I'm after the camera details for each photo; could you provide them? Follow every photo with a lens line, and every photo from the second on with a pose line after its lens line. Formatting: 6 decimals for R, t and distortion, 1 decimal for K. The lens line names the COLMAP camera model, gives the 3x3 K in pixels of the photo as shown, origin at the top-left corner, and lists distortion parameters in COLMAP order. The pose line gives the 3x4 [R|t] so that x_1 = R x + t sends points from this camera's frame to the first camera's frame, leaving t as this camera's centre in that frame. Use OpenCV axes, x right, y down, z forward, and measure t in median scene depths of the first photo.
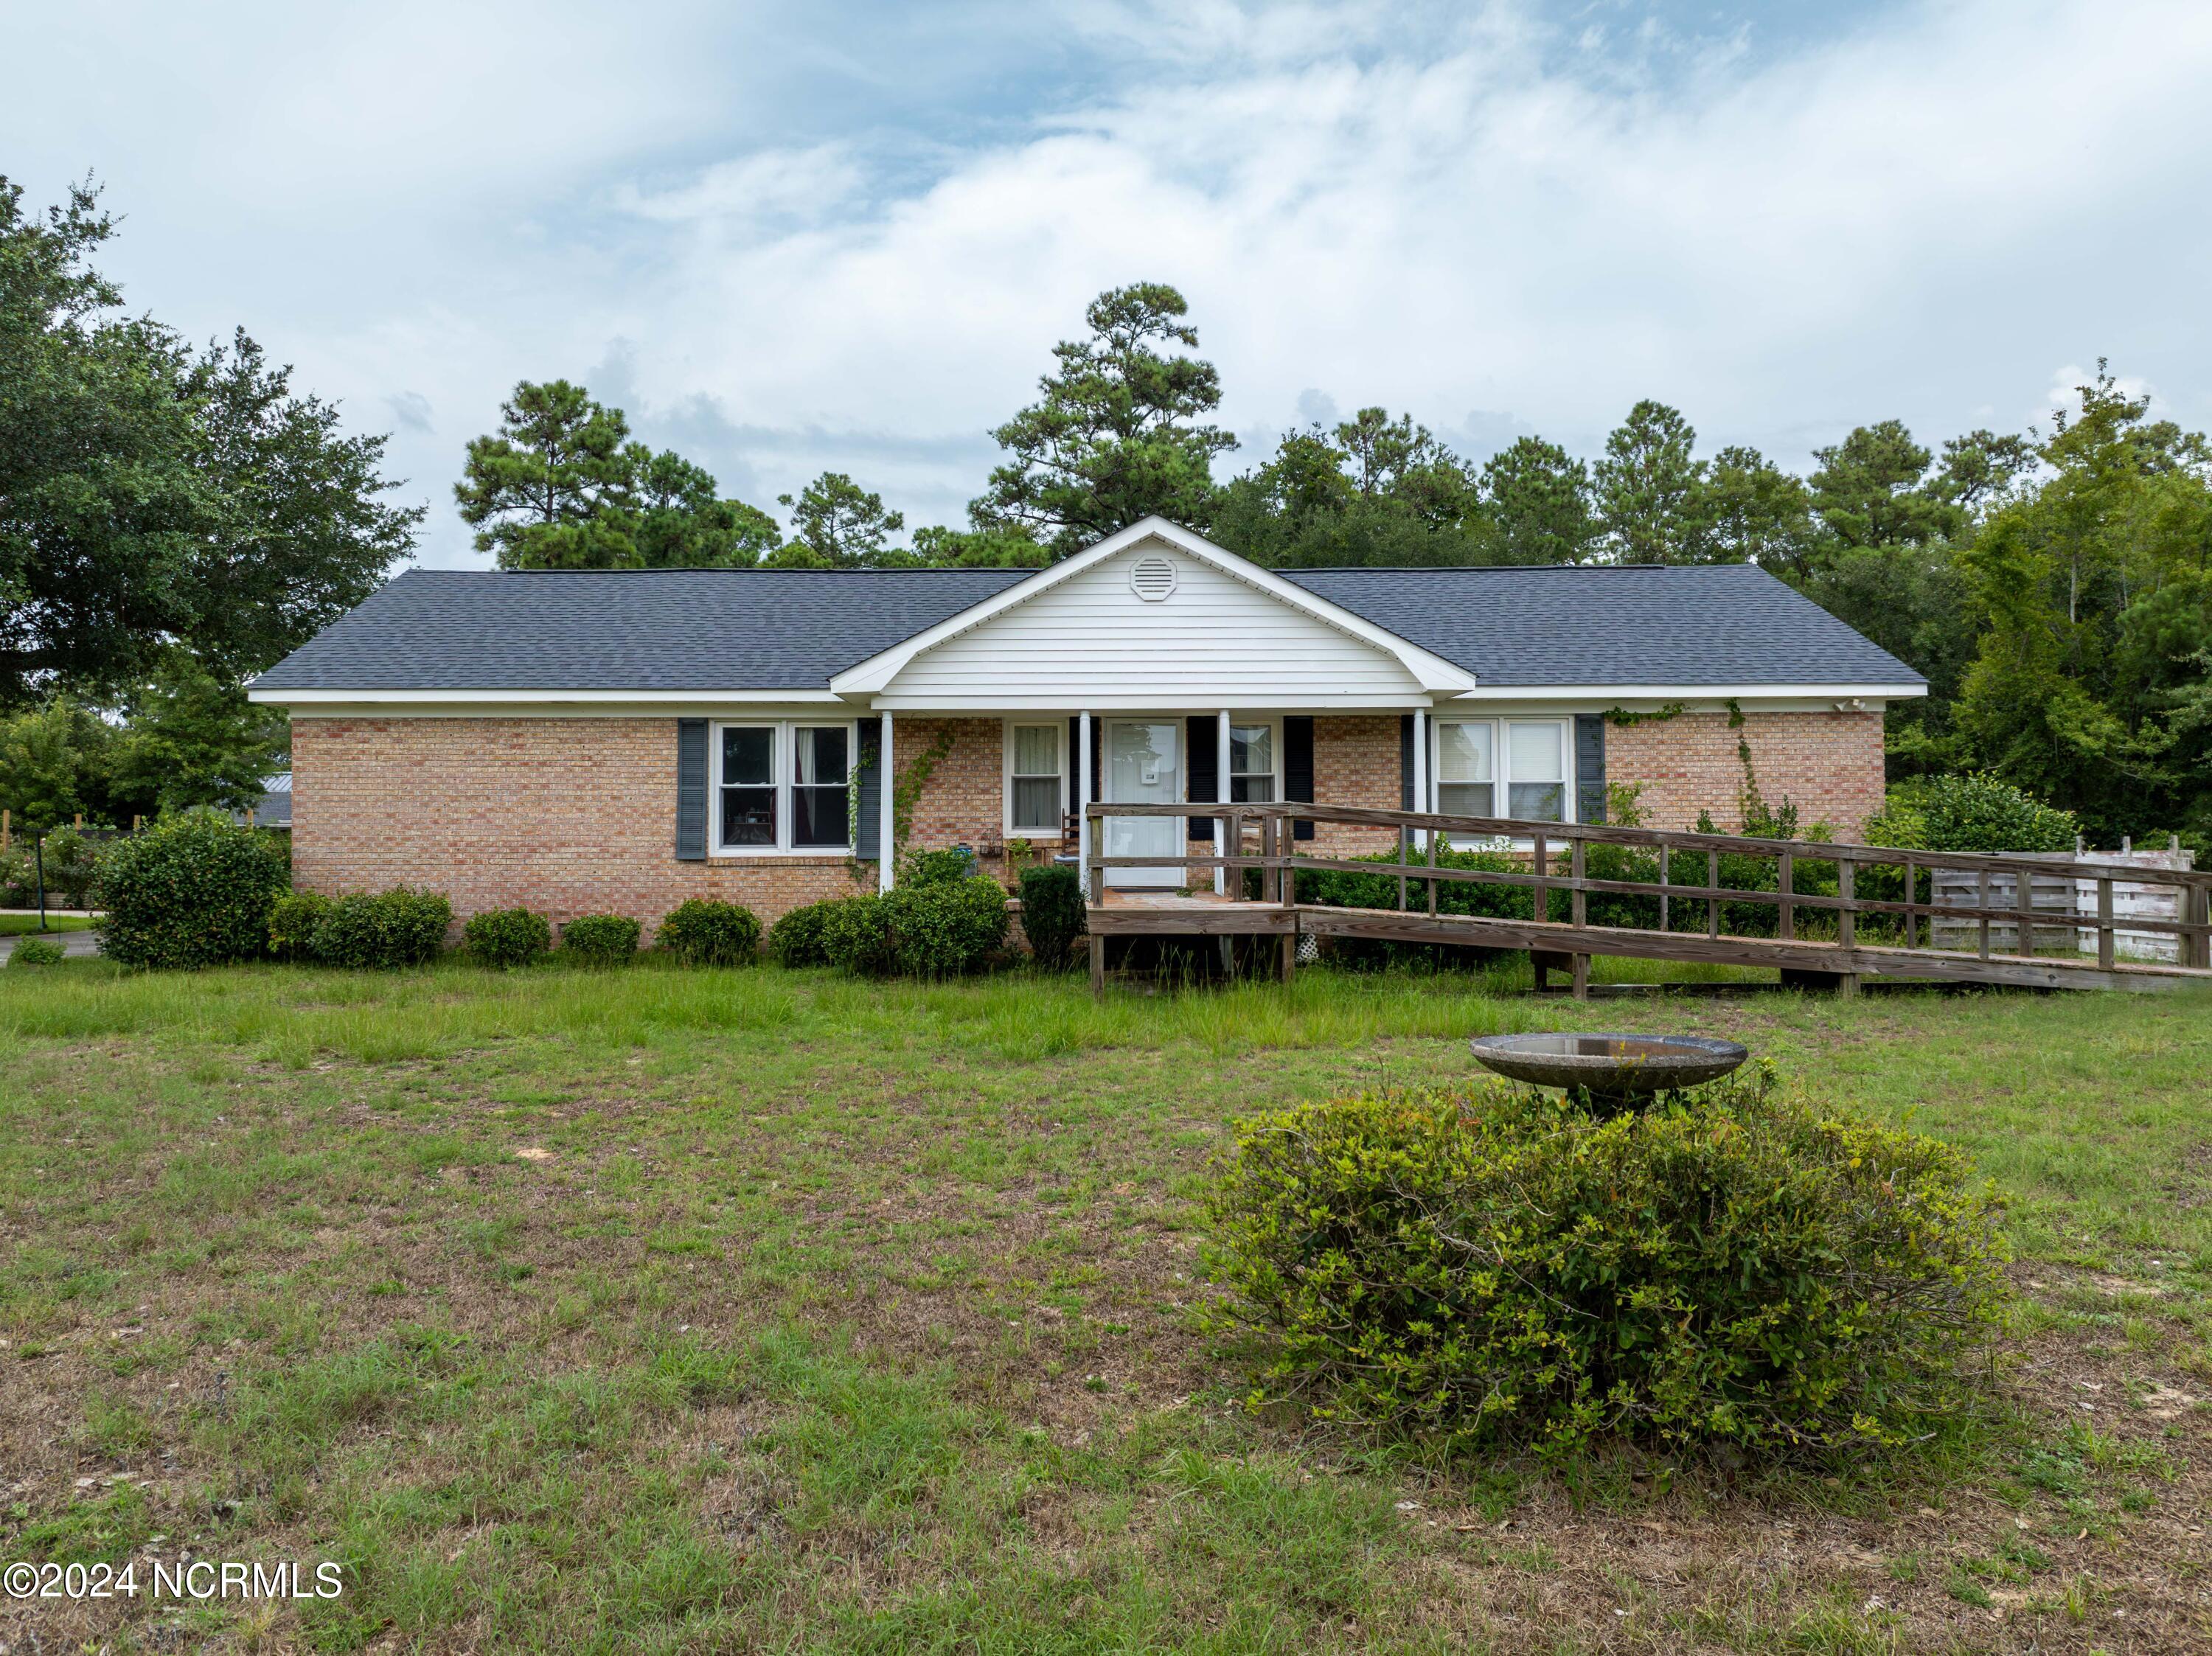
lens RADIAL K [[1579.9, 0, 1107.2], [0, 1579.9, 791.6], [0, 0, 1]] dist [-0.030286, -0.001594]
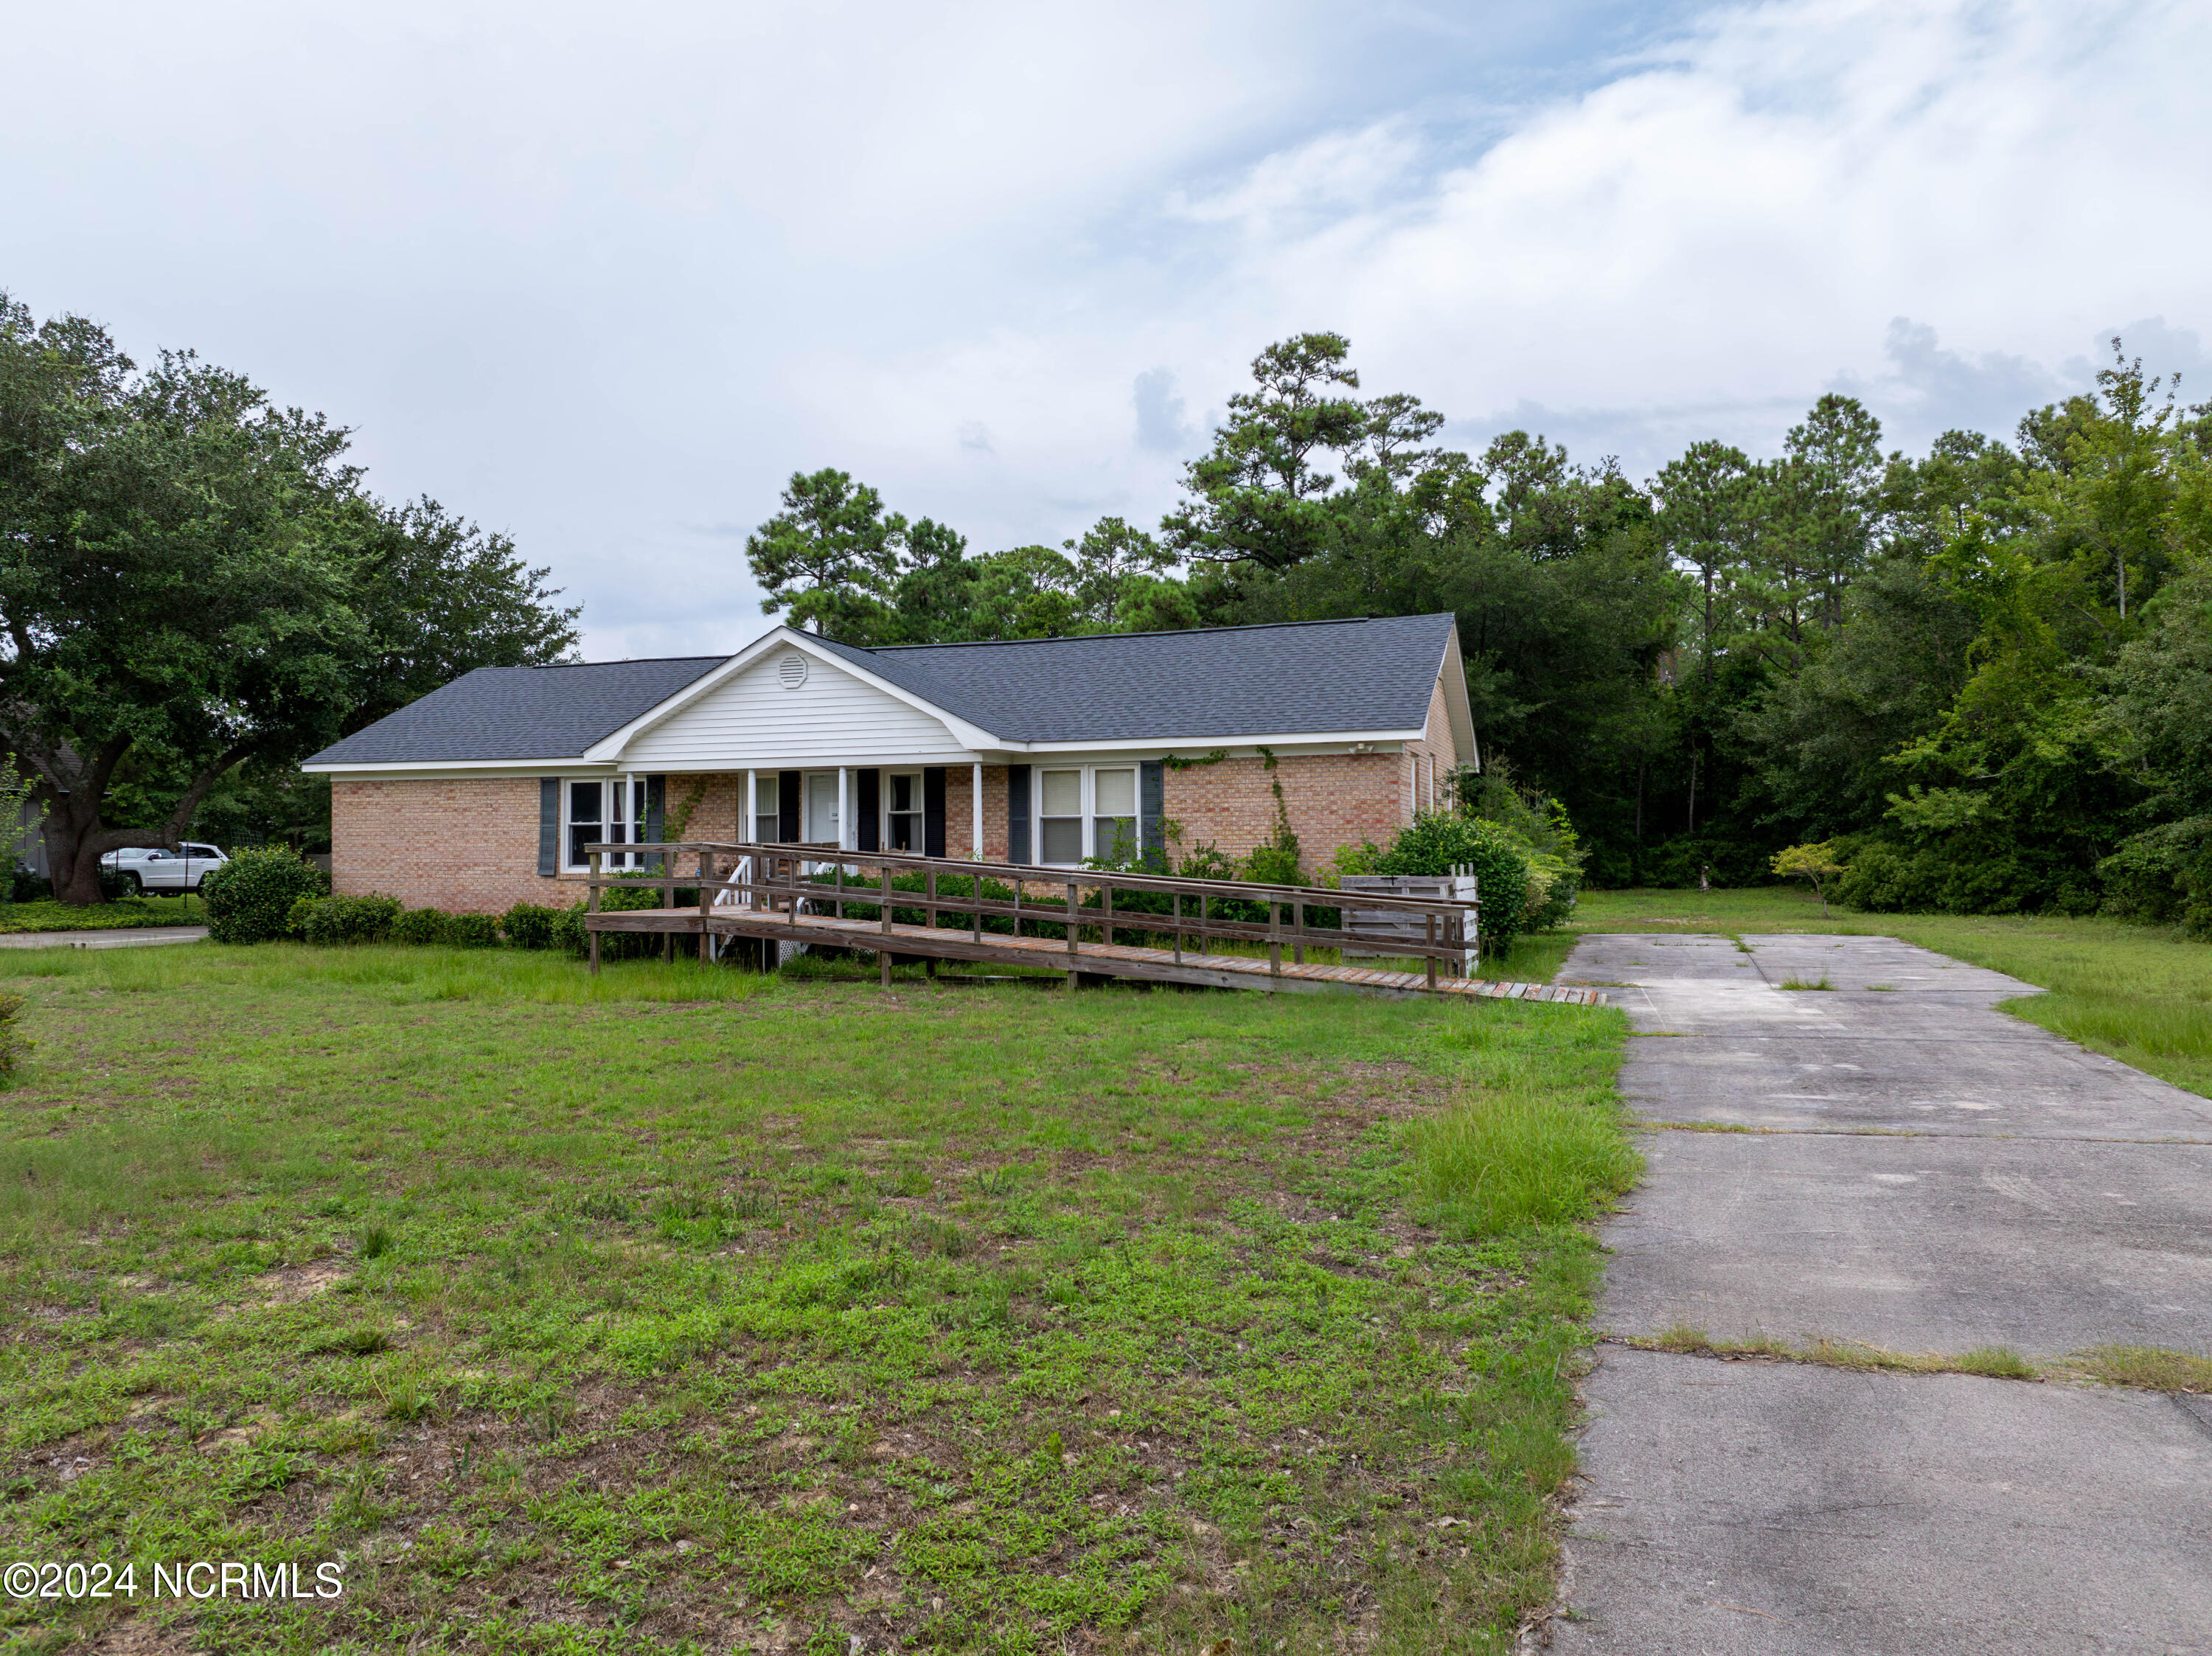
lens RADIAL K [[1558.4, 0, 1112.6], [0, 1558.4, 818.7], [0, 0, 1]] dist [-0.033575, -0.005162]
pose [[0.941384, -0.007581, -0.337251, 0.688018], [0.014556, 0.999729, 0.018159, -0.026321], [0.337022, -0.022004, 0.941240, -0.160465]]
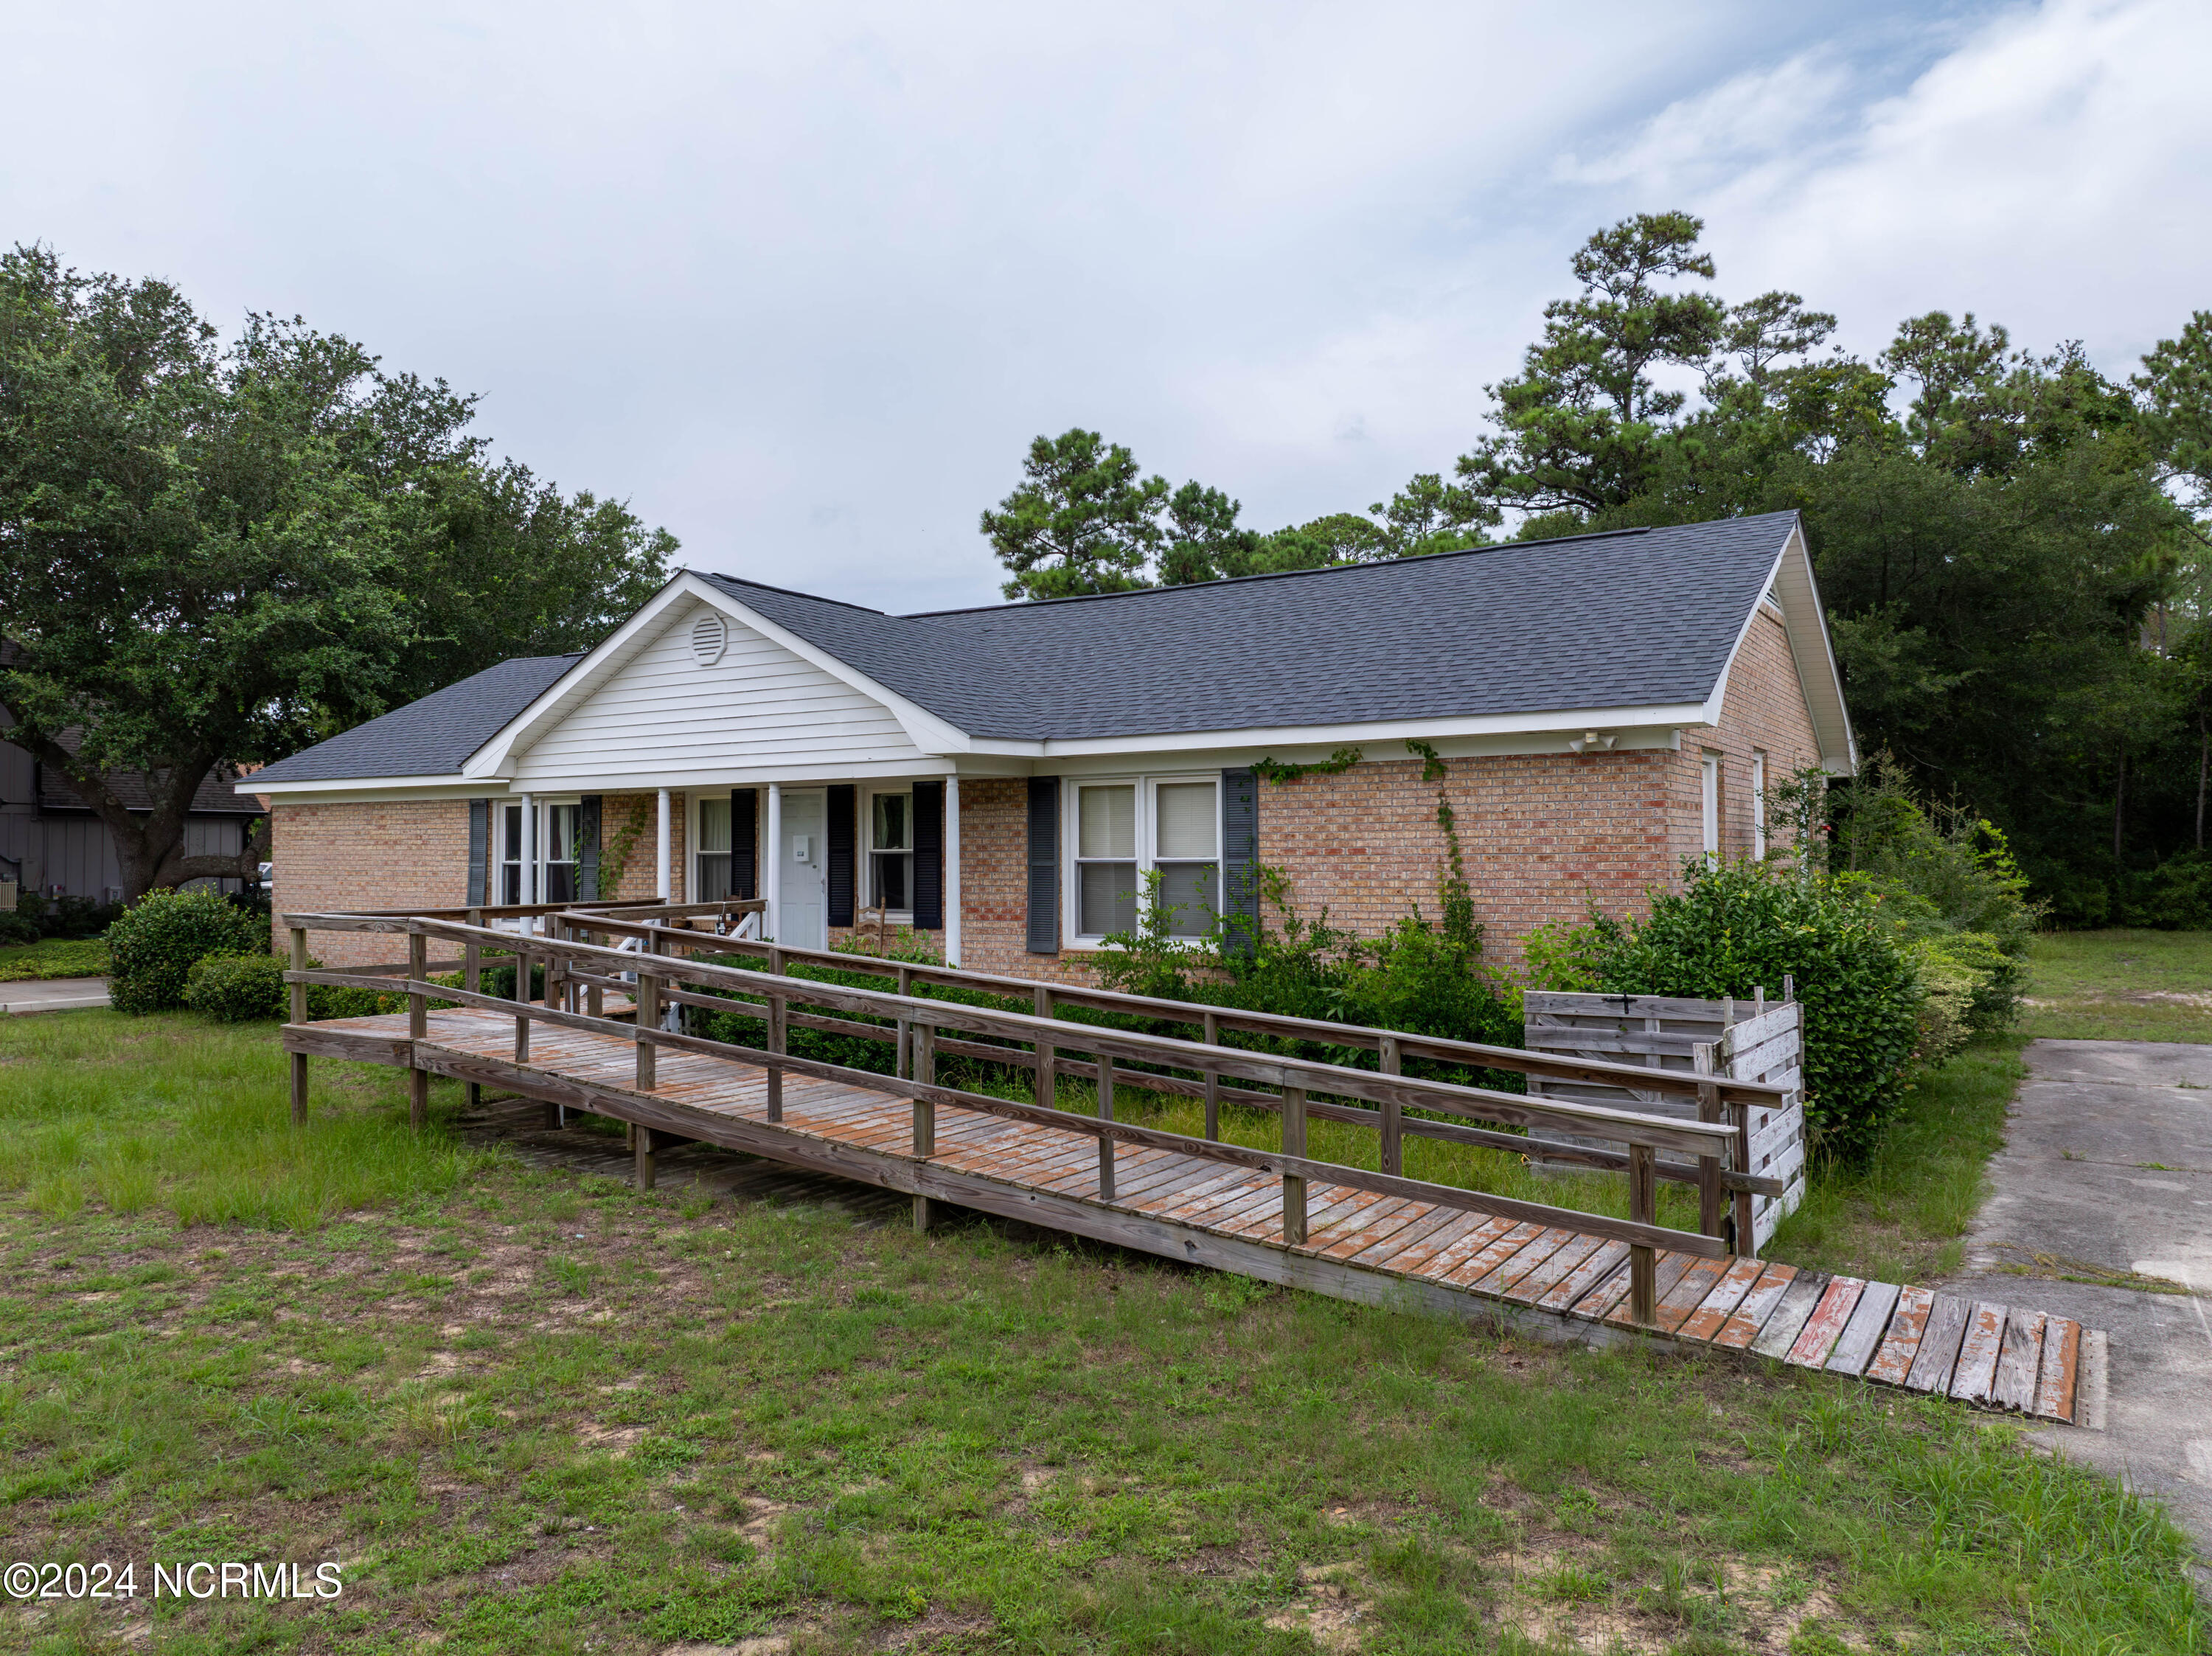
lens RADIAL K [[1558.4, 0, 1112.6], [0, 1558.4, 818.7], [0, 0, 1]] dist [-0.033575, -0.005162]
pose [[0.831469, -0.011499, -0.555452, 0.659644], [0.023472, 0.999620, 0.014442, -0.037494], [0.555075, -0.025046, 0.831423, 0.361427]]
